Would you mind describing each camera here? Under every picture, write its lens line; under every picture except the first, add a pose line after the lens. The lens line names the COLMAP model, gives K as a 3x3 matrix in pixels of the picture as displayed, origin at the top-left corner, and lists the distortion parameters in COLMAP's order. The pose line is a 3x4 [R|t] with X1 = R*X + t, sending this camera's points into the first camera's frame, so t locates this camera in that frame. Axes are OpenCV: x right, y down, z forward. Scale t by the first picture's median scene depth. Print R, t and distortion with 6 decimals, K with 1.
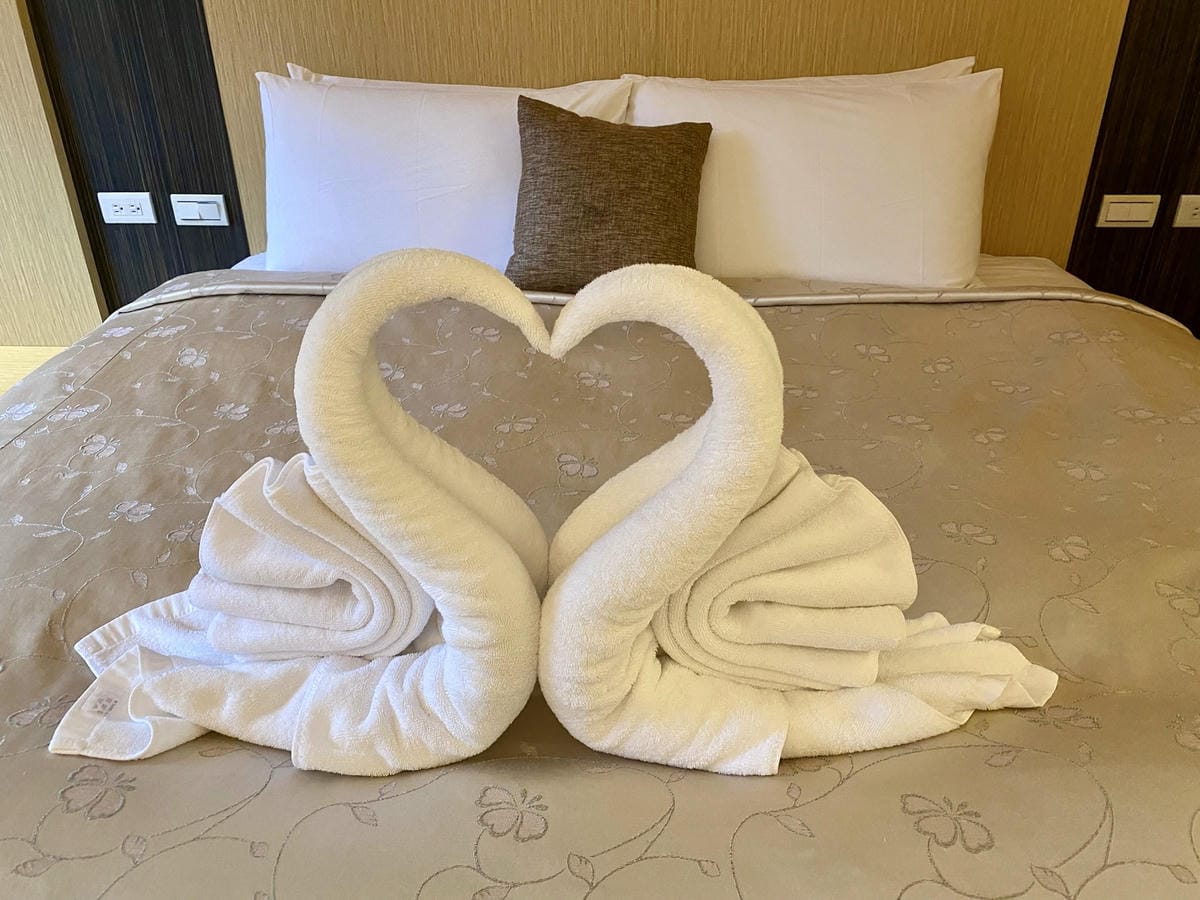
lens RADIAL K [[927.8, 0, 604.2], [0, 927.8, 446.0], [0, 0, 1]] dist [0.028756, -0.018552]
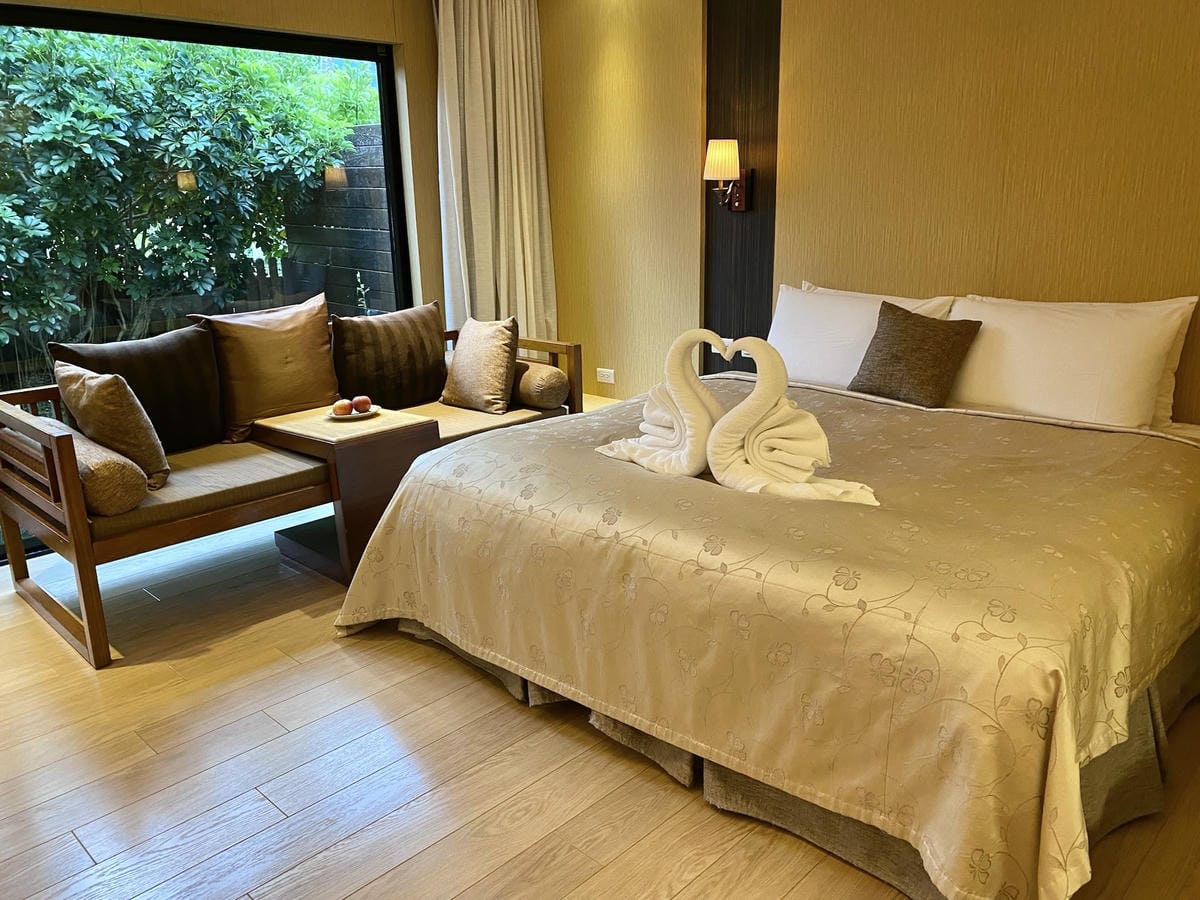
lens RADIAL K [[927.8, 0, 606.5], [0, 927.8, 452.6], [0, 0, 1]] dist [0.028756, -0.018552]
pose [[0.742340, 0.165968, -0.649142, 0.821306], [-0.295941, 0.950427, -0.095431, 0.300235], [0.601124, 0.262951, 0.754657, -0.781158]]
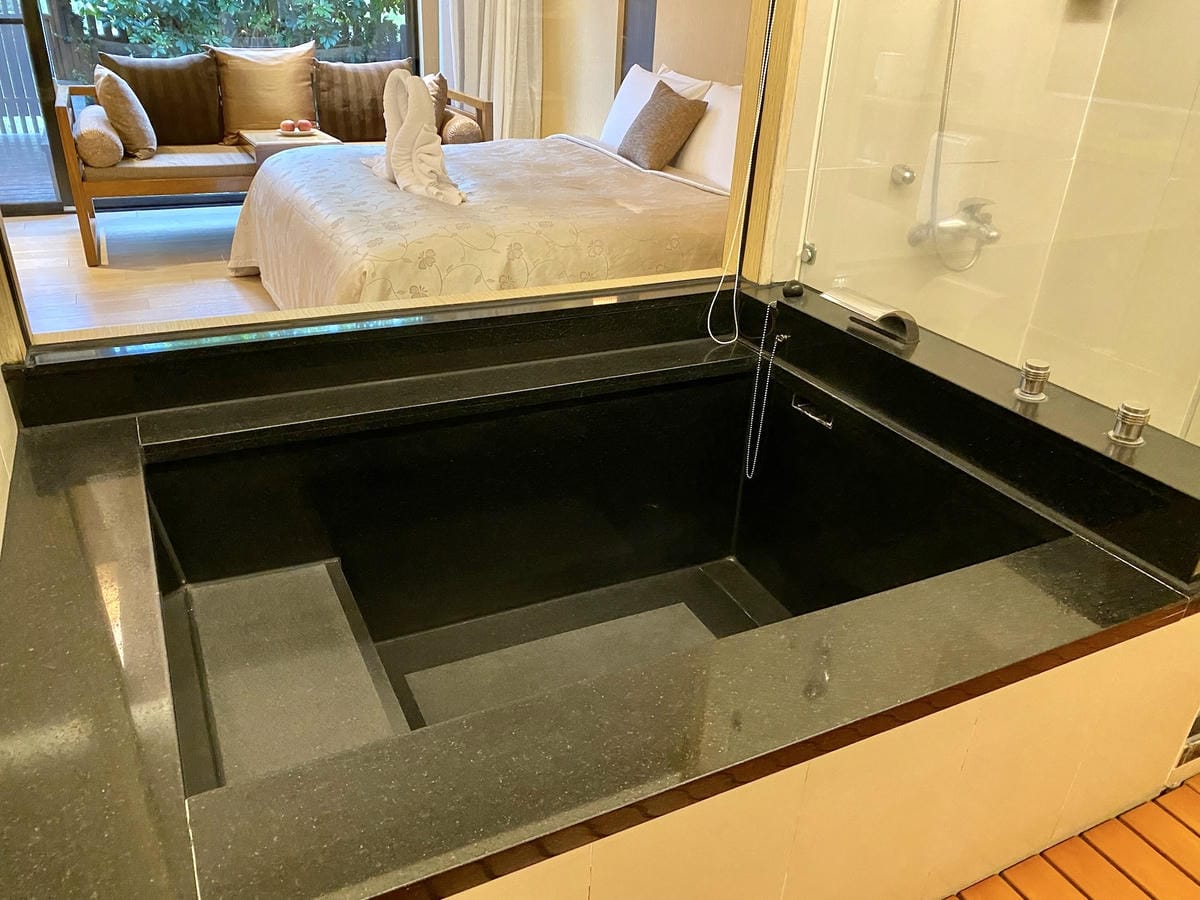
lens RADIAL K [[927.8, 0, 586.6], [0, 927.8, 457.6], [0, 0, 1]] dist [0.028756, -0.018552]
pose [[0.465724, 0.419755, -0.779042, 2.113355], [-0.451764, 0.869760, 0.198562, 0.077678], [0.760927, 0.259468, 0.594698, -0.318950]]
